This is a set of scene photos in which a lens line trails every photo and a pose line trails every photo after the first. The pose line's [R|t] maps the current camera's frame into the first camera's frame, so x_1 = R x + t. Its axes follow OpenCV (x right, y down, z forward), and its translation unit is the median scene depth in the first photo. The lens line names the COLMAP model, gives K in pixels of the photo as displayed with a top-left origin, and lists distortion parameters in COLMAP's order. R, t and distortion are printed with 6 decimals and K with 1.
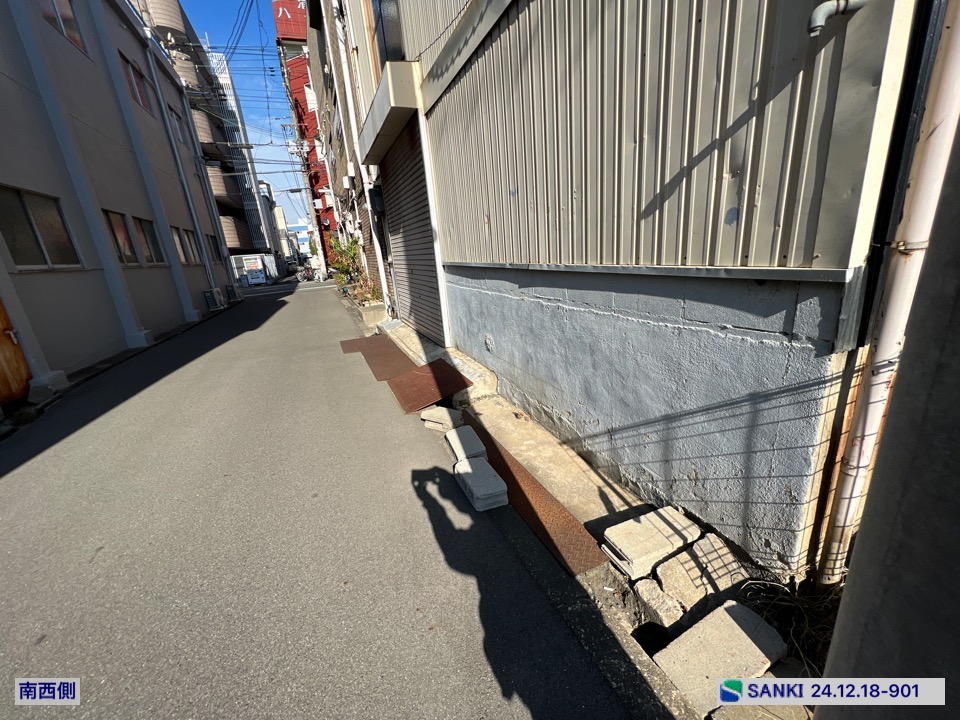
lens RADIAL K [[384.6, 0, 481.6], [0, 384.6, 362.0], [0, 0, 1]] dist [-0.001057, -0.000591]
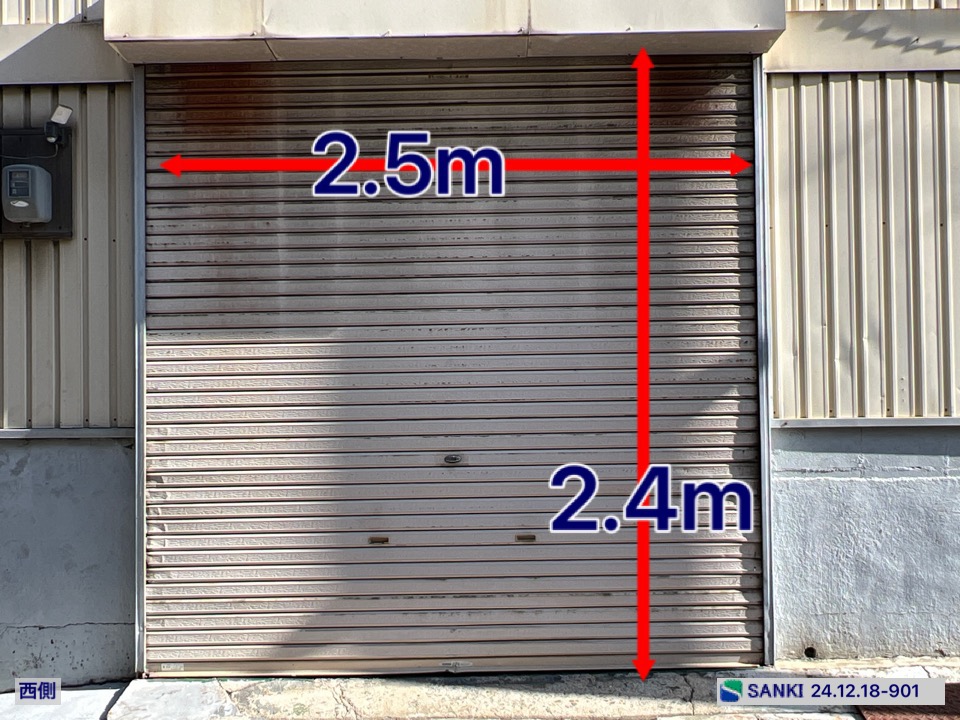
lens RADIAL K [[976.3, 0, 482.5], [0, 976.3, 361.0], [0, 0, 1]] dist [-0.003618, 0.000000]
pose [[0.396216, 0.095091, 0.913220, -1.334319], [0.248249, 0.946482, -0.206262, -0.234108], [-0.883960, 0.308431, 0.351405, 1.110566]]
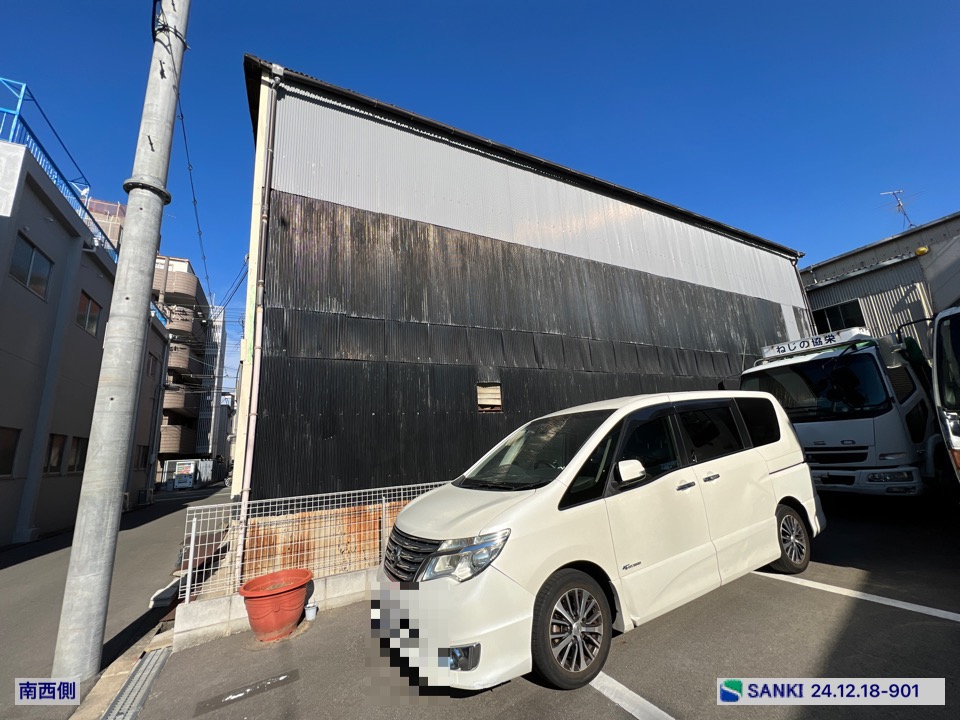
lens RADIAL K [[384.6, 0, 481.3], [0, 384.6, 361.8], [0, 0, 1]] dist [-0.001057, -0.000591]
pose [[0.996109, 0.041408, 0.077802, 0.924129], [0.003077, 0.865881, -0.500240, 0.160558], [-0.088081, 0.498533, 0.862384, -0.967526]]
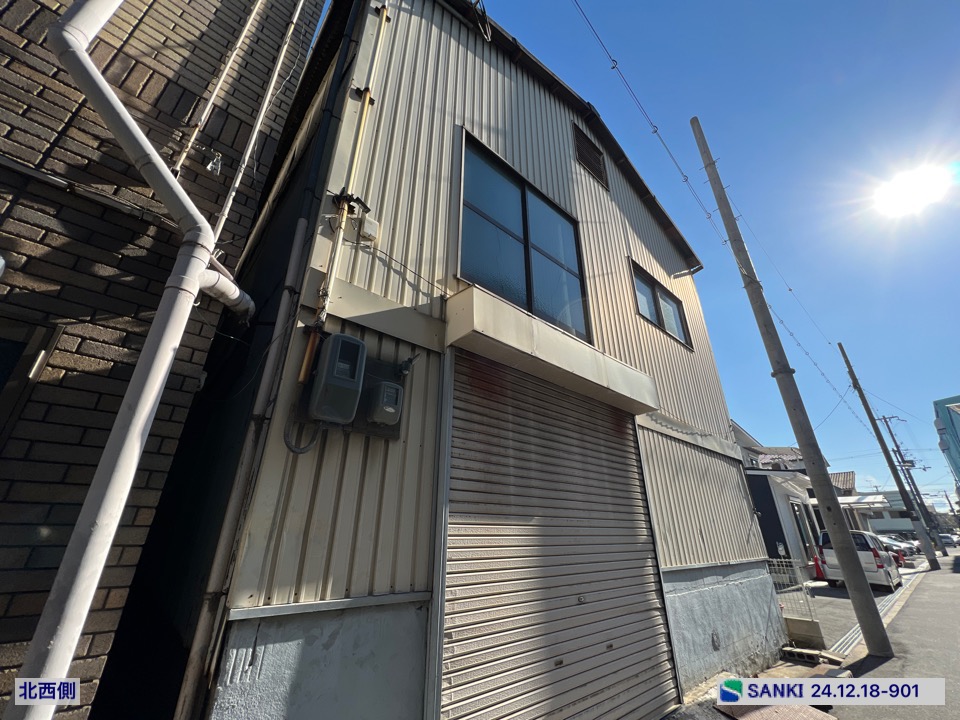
lens RADIAL K [[384.6, 0, 481.9], [0, 384.6, 361.8], [0, 0, 1]] dist [-0.001057, -0.000591]
pose [[-0.321022, 0.467267, 0.823776, -1.119552], [0.299496, 0.875263, -0.379759, -0.564061], [-0.898469, 0.124807, -0.420923, 2.049057]]
